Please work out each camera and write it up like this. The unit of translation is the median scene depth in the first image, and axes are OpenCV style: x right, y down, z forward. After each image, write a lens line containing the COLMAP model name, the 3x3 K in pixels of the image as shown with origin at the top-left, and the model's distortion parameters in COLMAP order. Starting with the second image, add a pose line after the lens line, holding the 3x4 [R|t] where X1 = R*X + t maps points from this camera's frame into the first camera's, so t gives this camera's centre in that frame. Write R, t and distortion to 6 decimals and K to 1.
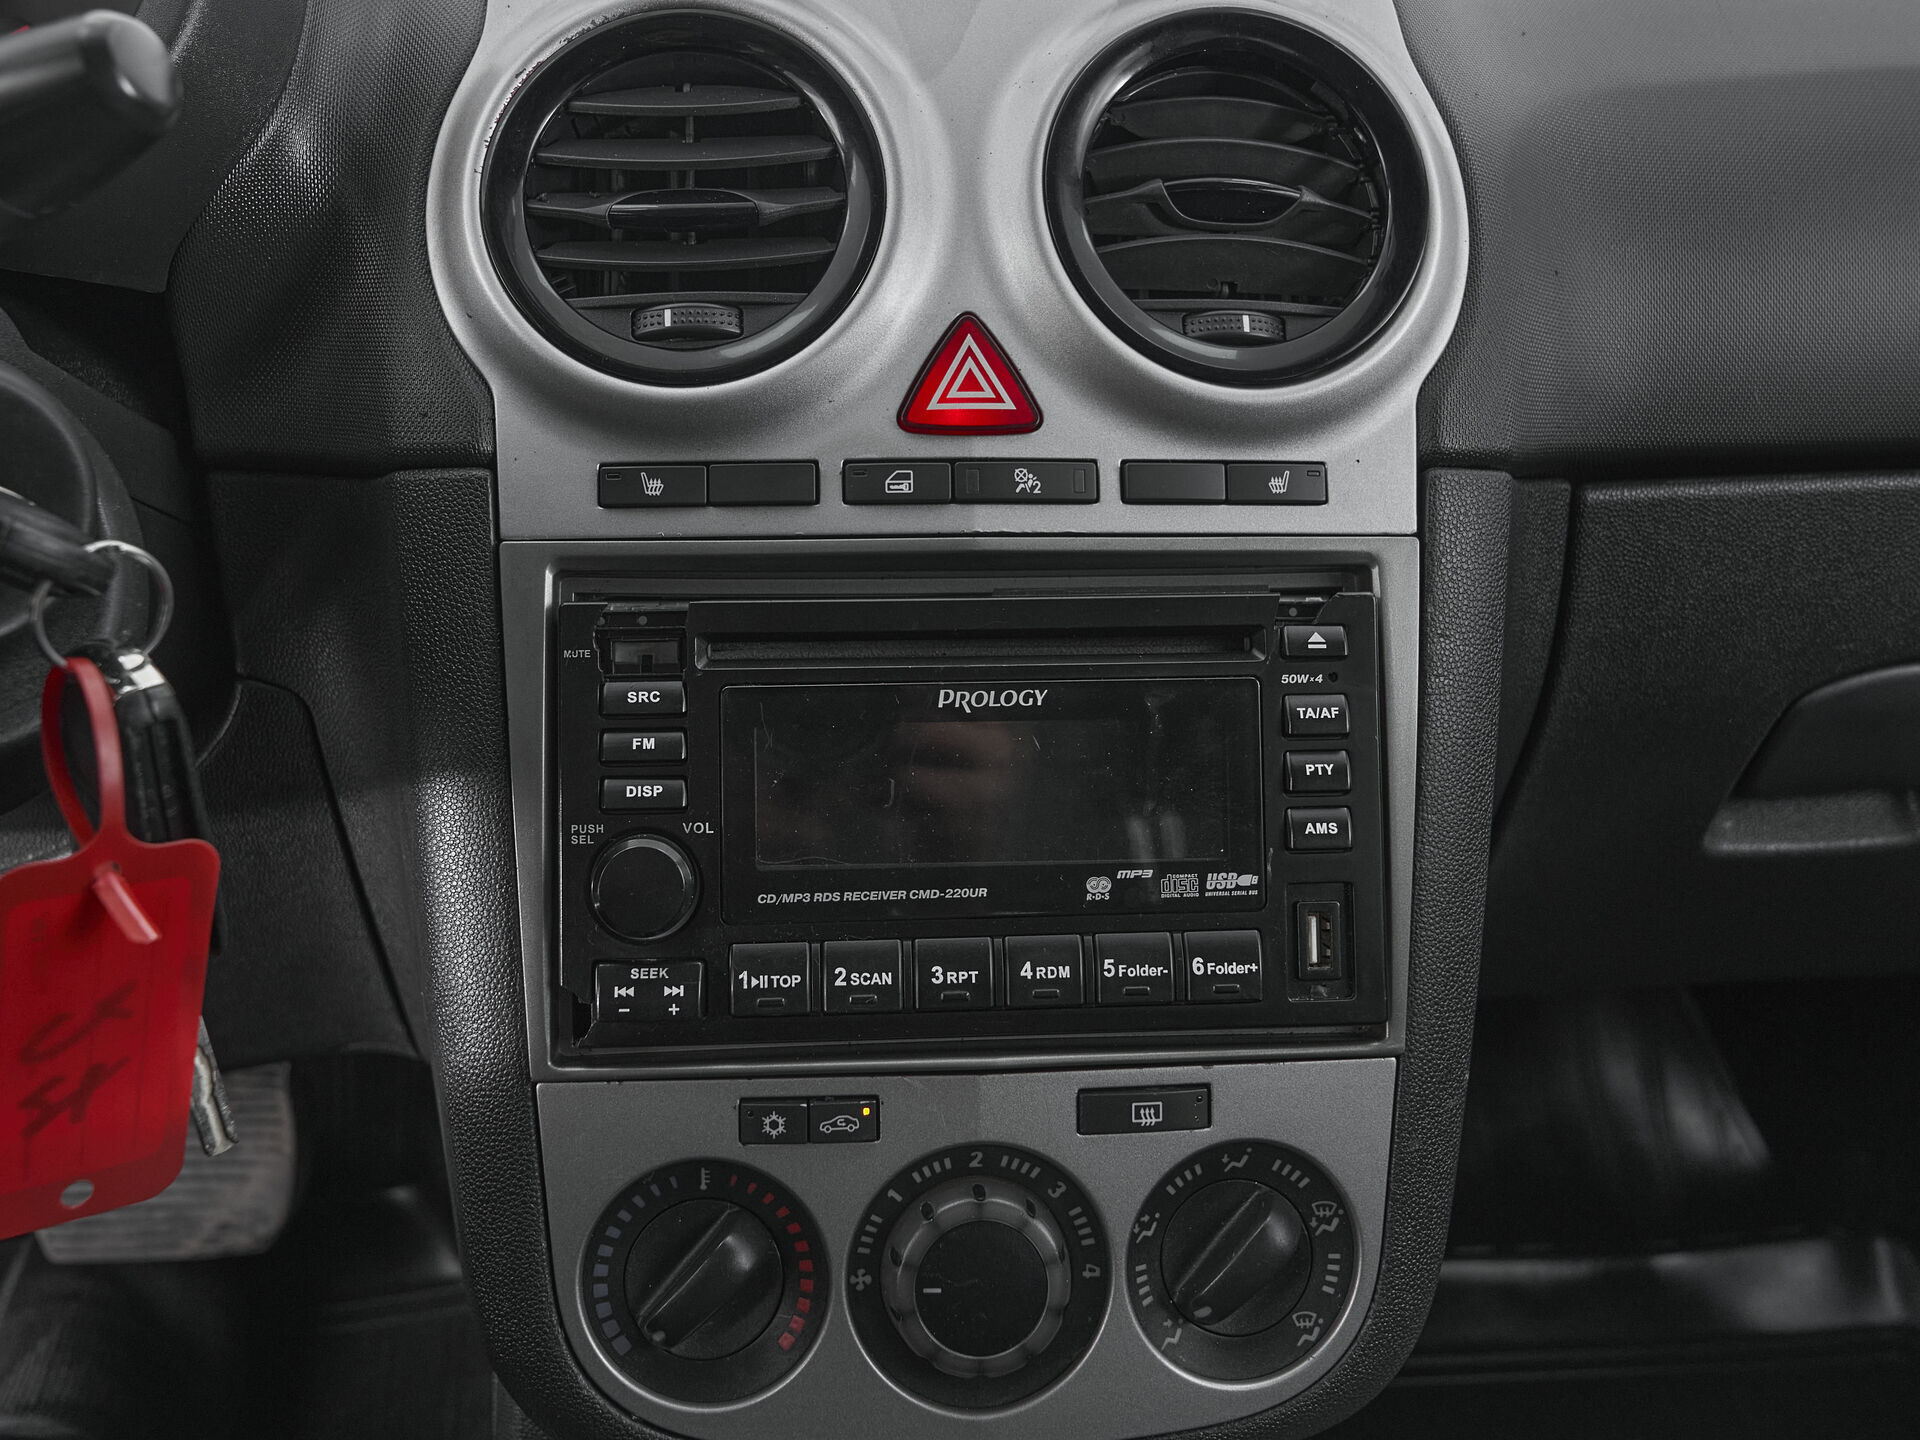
lens RADIAL K [[1869.4, 0, 954.9], [0, 1869.4, 598.8], [0, 0, 1]] dist [-0.000956, 0.000000]
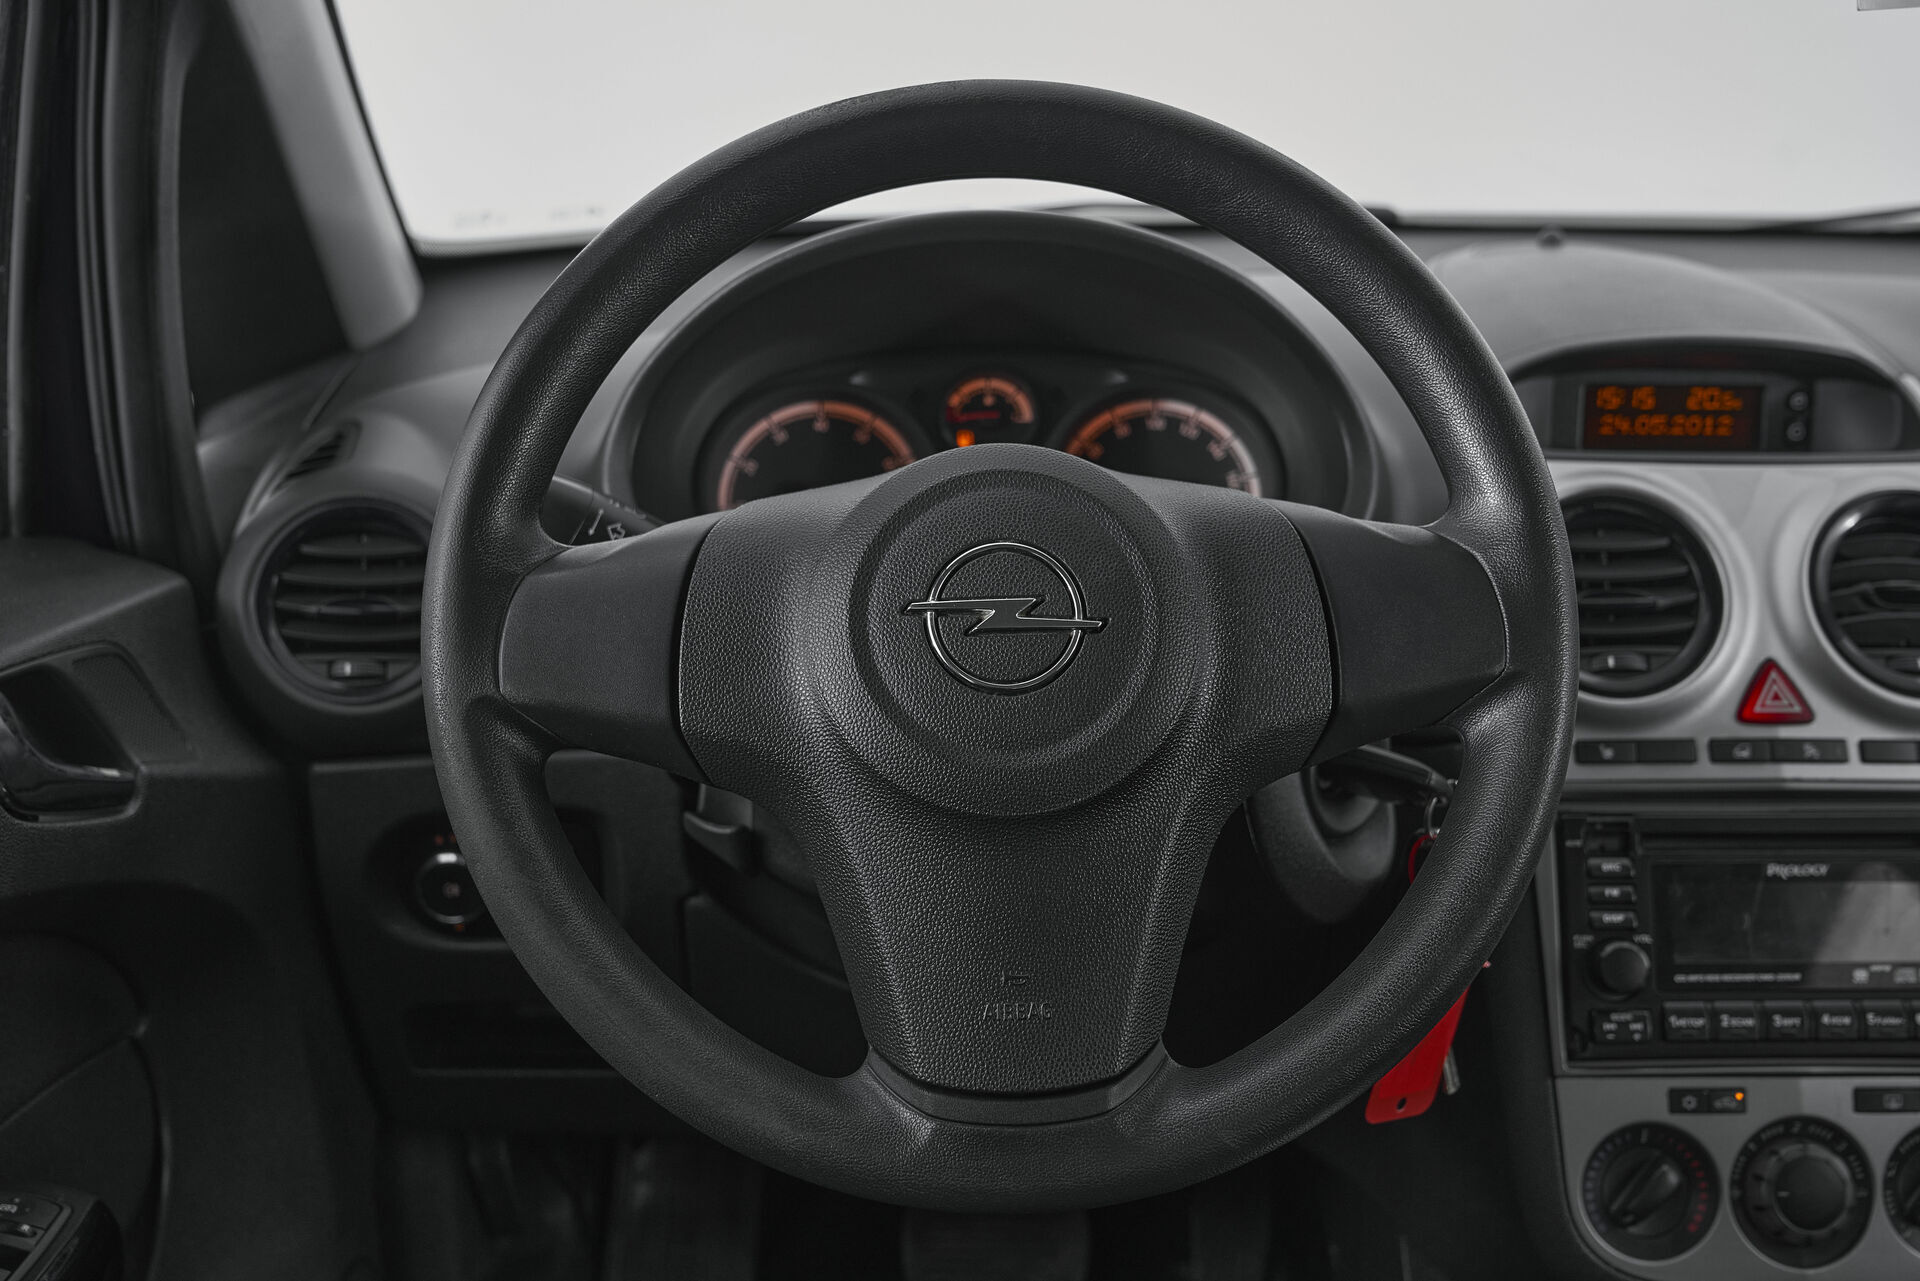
lens RADIAL K [[2104.3, 0, 963.9], [0, 2104.3, 640.3], [0, 0, 1]] dist [-0.027916, 0.000000]
pose [[0.997388, 0.000541, -0.072230, -0.641331], [-0.008397, 0.994061, -0.108500, 0.058882], [0.071743, 0.108823, 0.991469, -1.102983]]
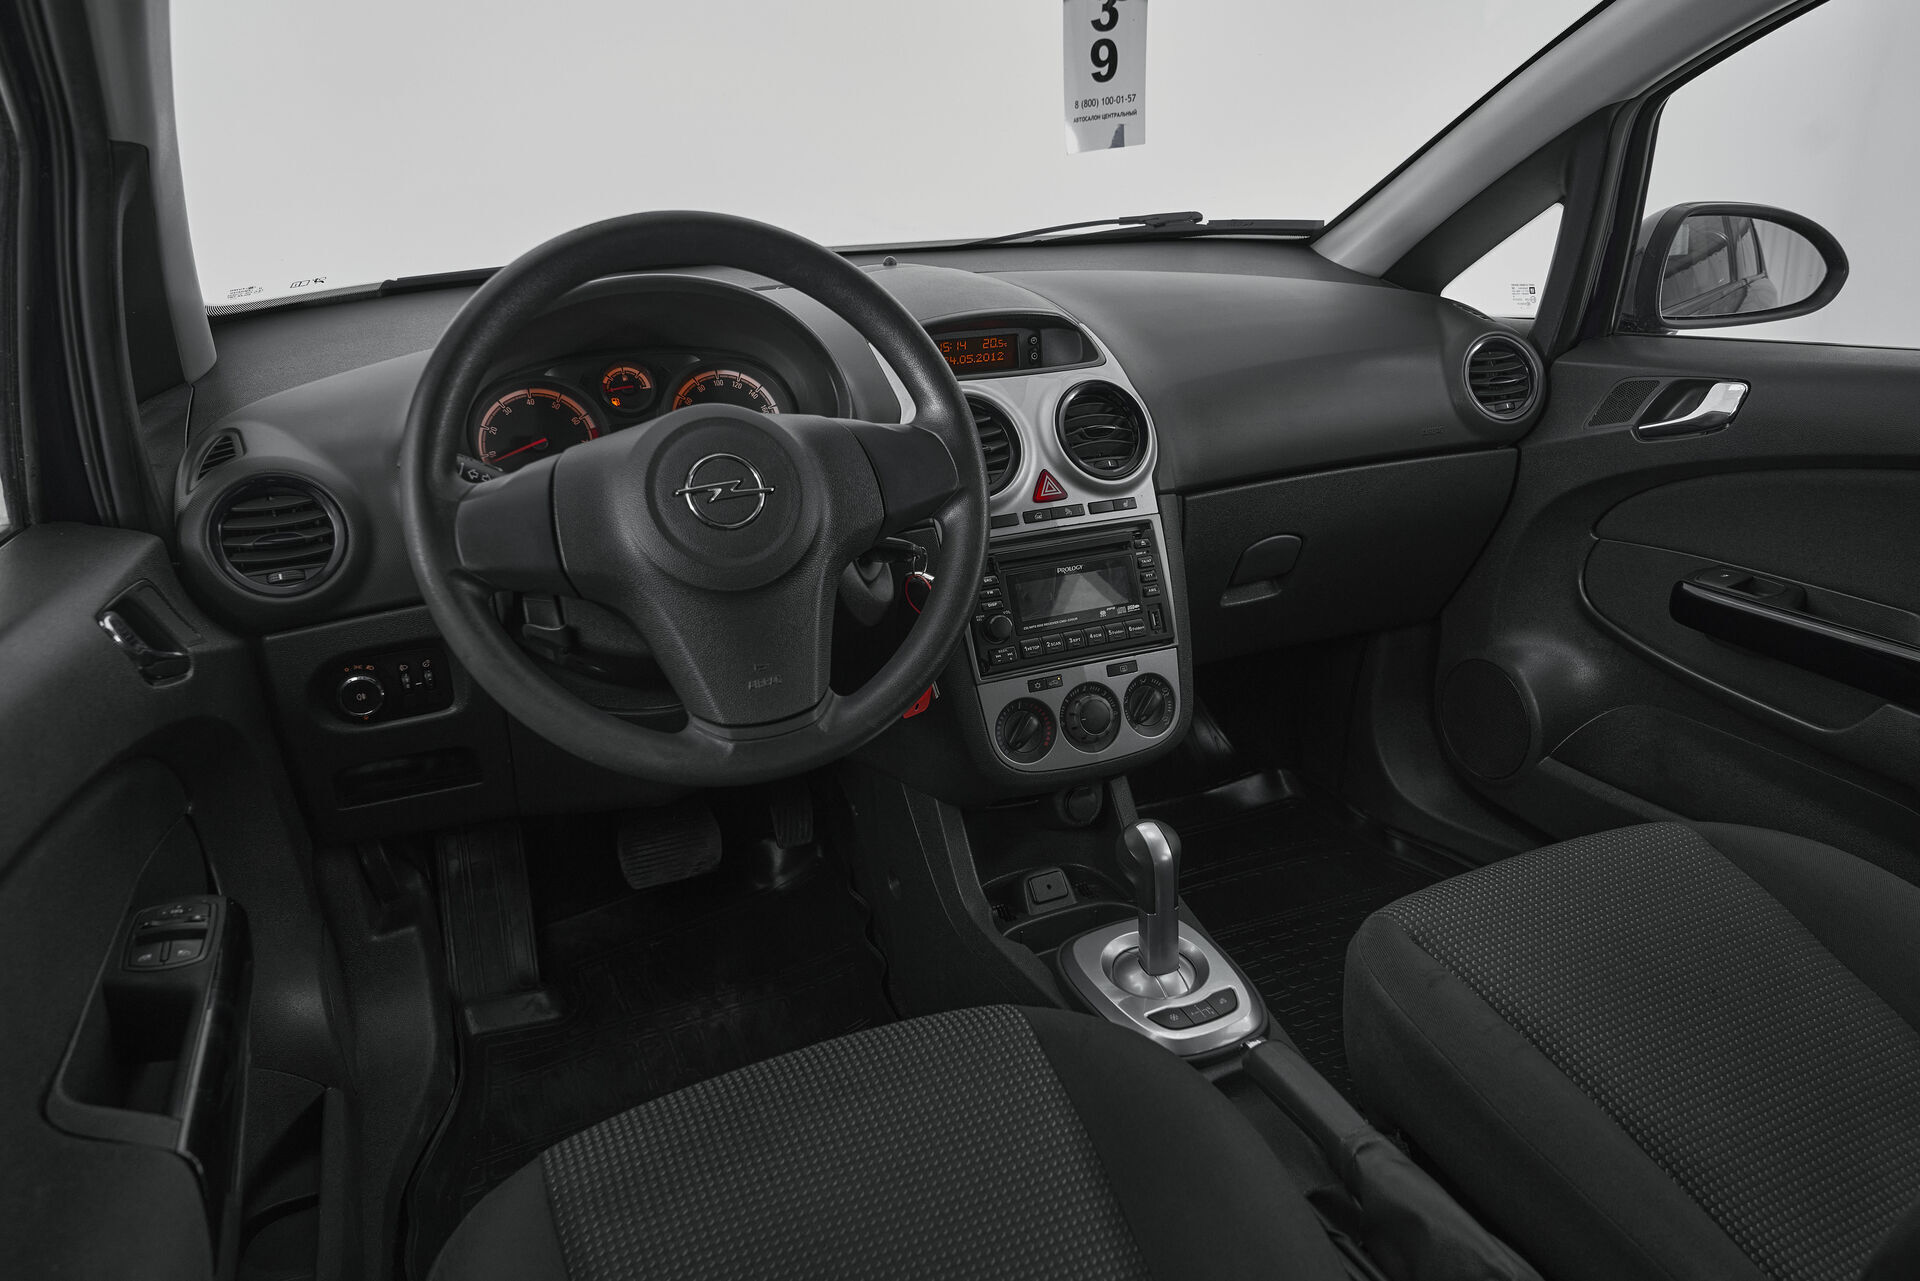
lens RADIAL K [[1311.3, 0, 954.7], [0, 1311.3, 643.1], [0, 0, 1]] dist [0.000620, -0.008581]
pose [[0.947171, -0.157835, 0.279206, -0.973097], [0.156413, 0.987308, 0.027511, 0.092436], [-0.280004, 0.017614, 0.959837, -1.501531]]
